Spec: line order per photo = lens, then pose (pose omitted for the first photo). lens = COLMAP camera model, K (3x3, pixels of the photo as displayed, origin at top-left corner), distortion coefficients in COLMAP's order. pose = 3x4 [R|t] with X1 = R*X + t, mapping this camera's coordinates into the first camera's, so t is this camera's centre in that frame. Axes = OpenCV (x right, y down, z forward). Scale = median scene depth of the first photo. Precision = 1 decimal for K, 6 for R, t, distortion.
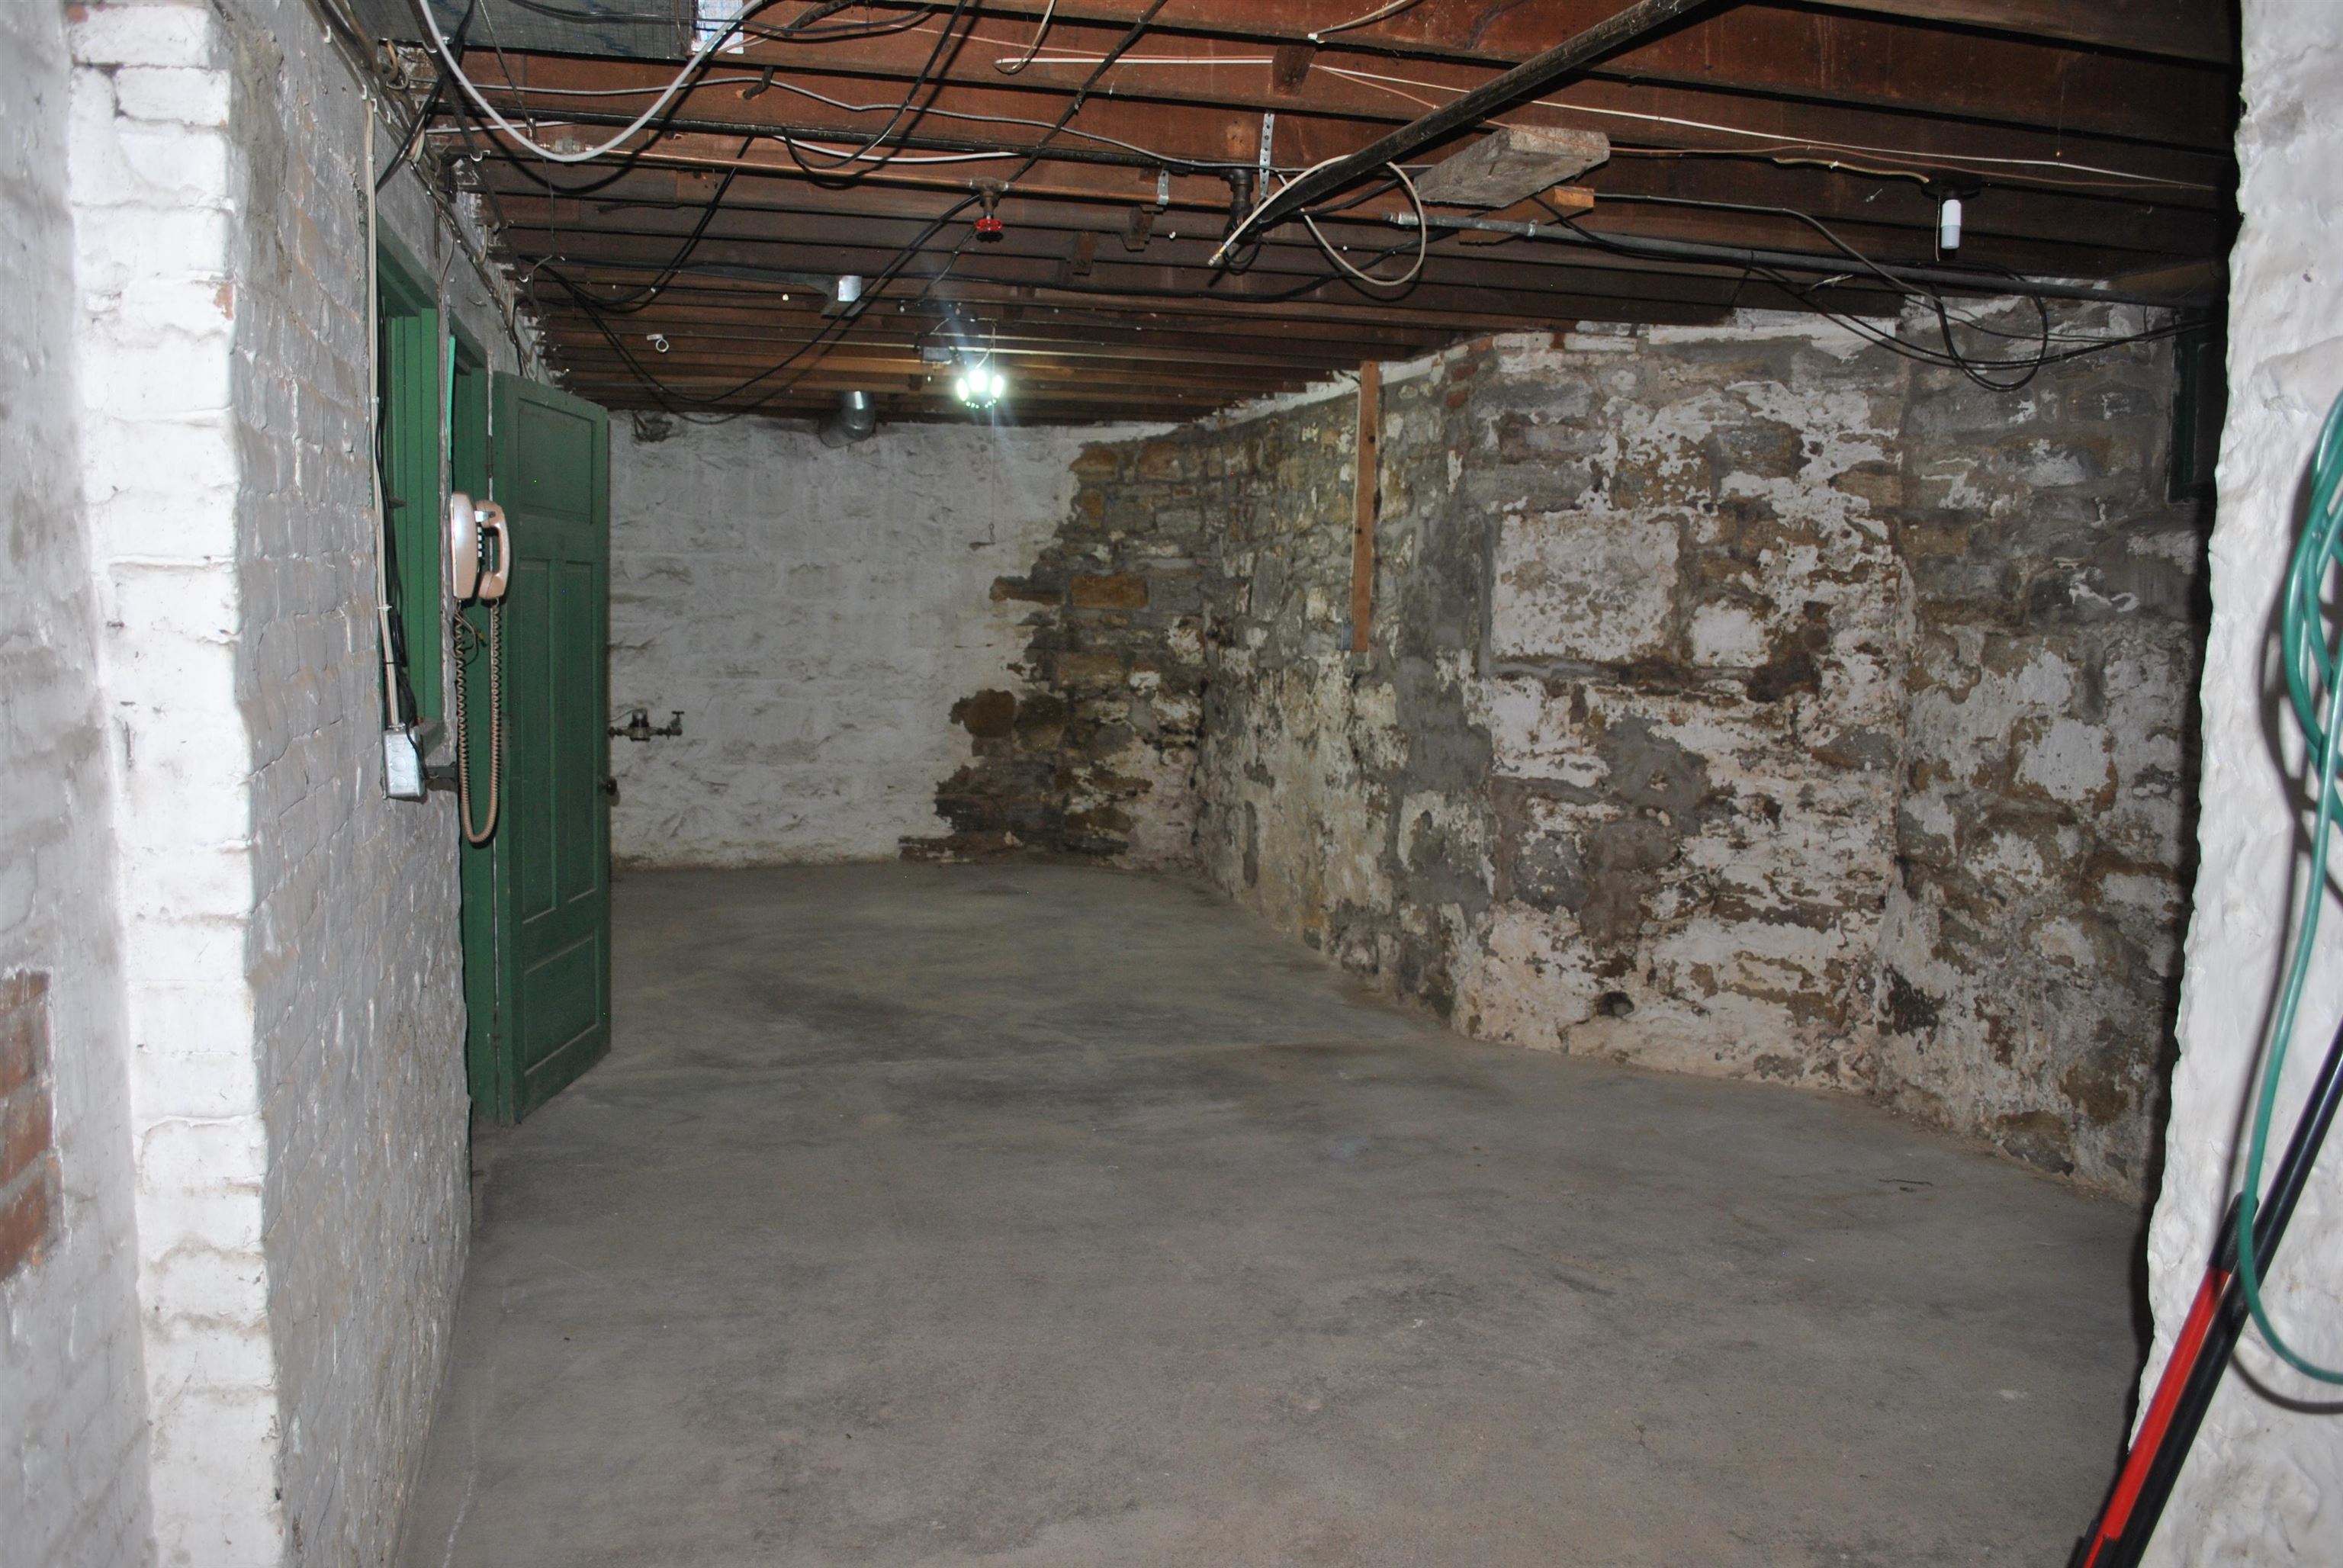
lens RADIAL K [[1852.0, 0, 1168.2], [0, 1852.0, 779.1], [0, 0, 1]] dist [-0.079463, 0.011373]
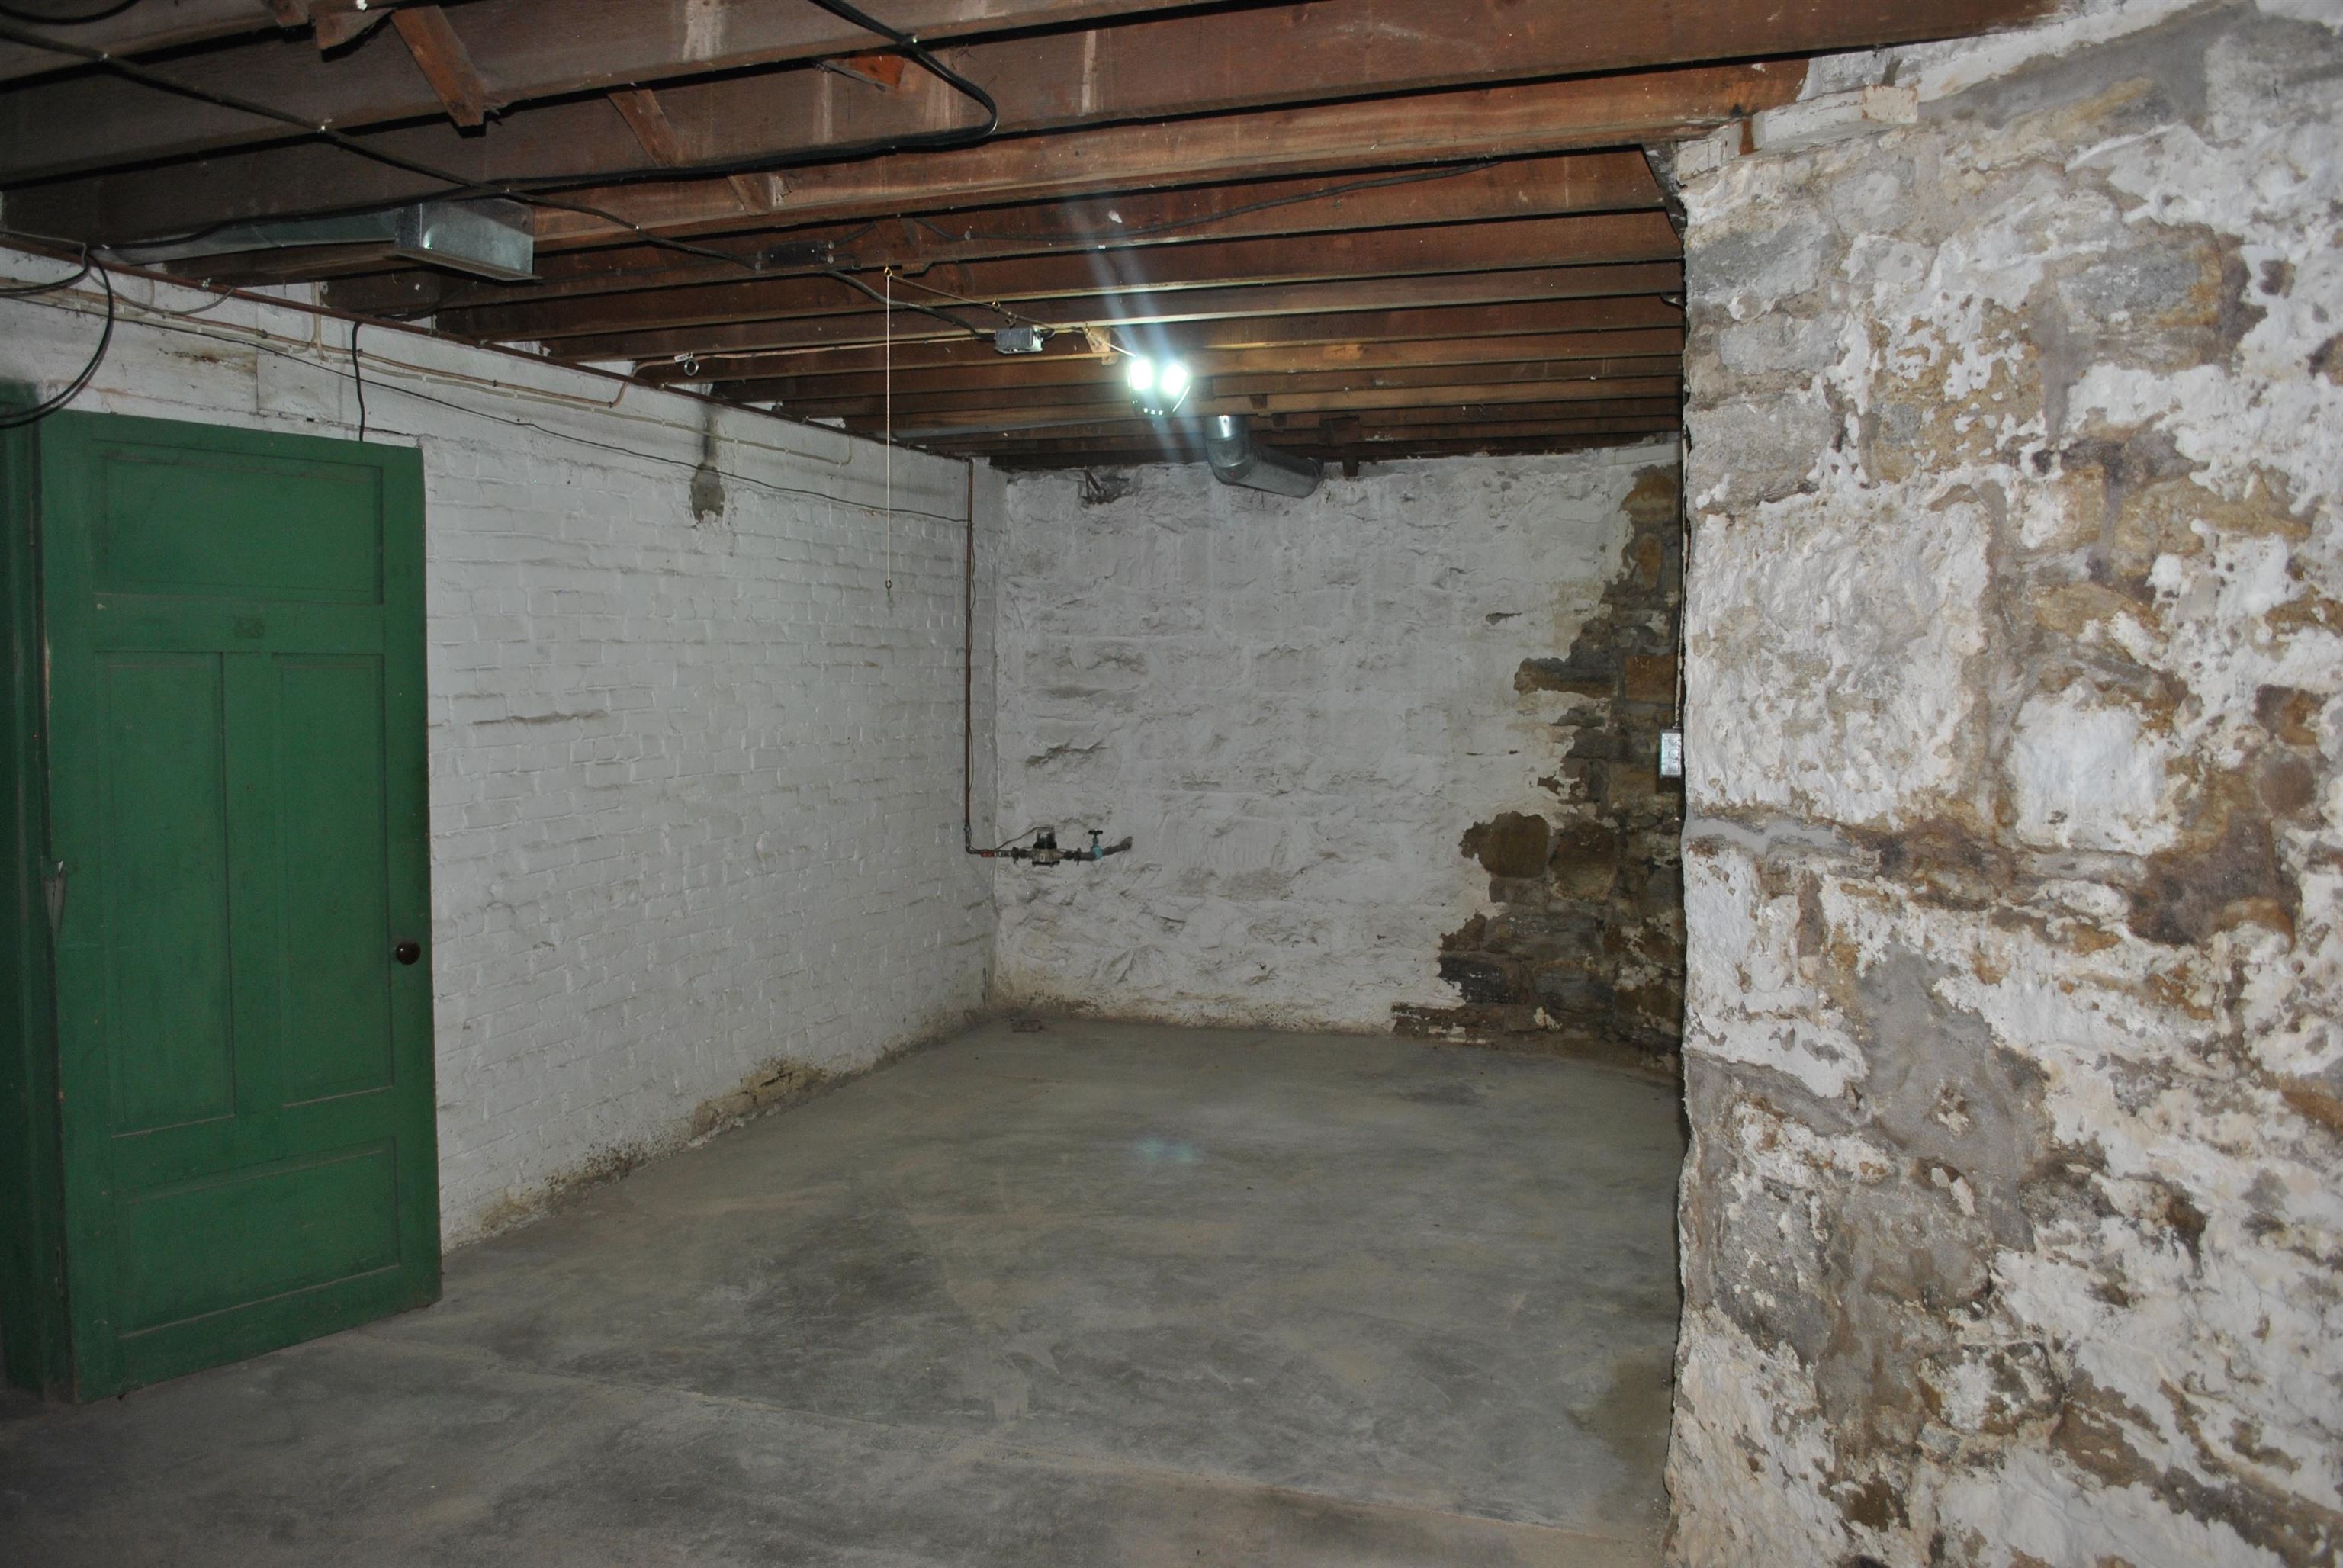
lens RADIAL K [[1852.0, 0, 1167.2], [0, 1852.0, 778.4], [0, 0, 1]] dist [-0.079463, 0.011373]
pose [[0.819240, 0.017580, -0.573182, 0.361055], [-0.044790, 0.998438, -0.033395, -0.053548], [0.571699, 0.053031, 0.818748, 0.548298]]
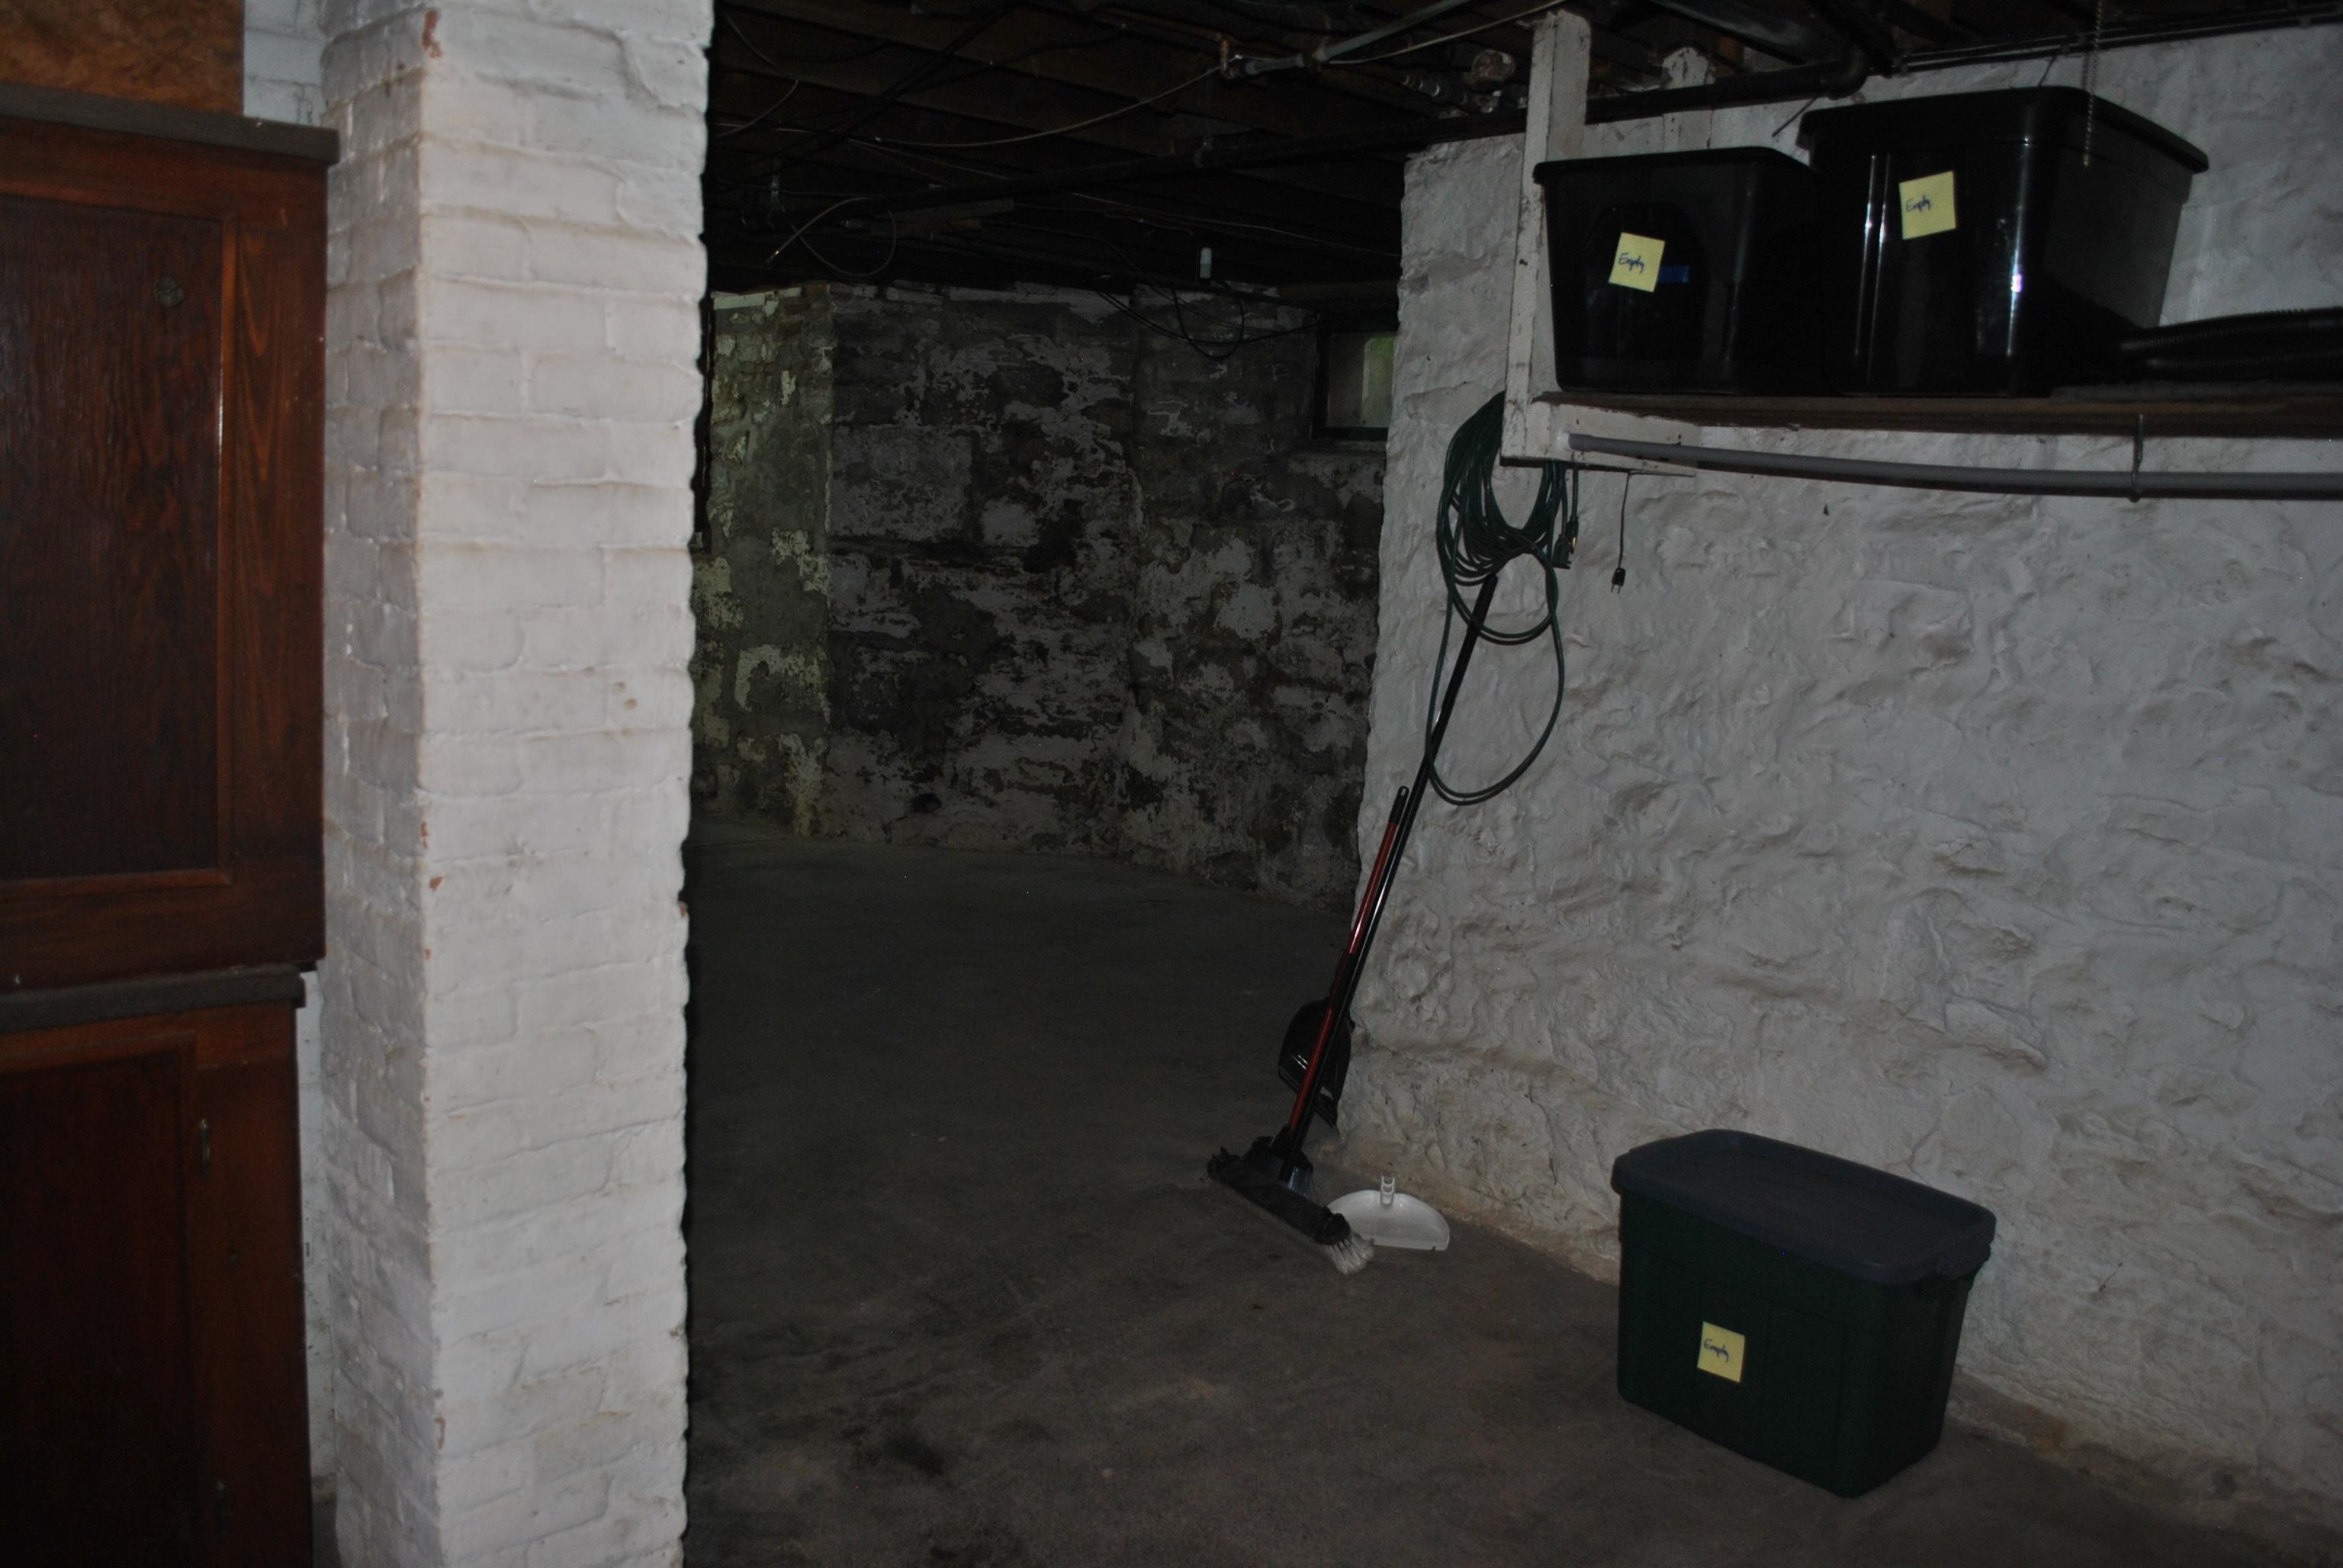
lens RADIAL K [[1852.0, 0, 1164.1], [0, 1852.0, 782.2], [0, 0, 1]] dist [-0.079463, 0.011373]
pose [[0.894582, -0.038867, 0.445210, -0.200298], [0.011519, 0.997885, 0.063971, 0.025524], [-0.446755, -0.052099, 0.893138, -0.264975]]
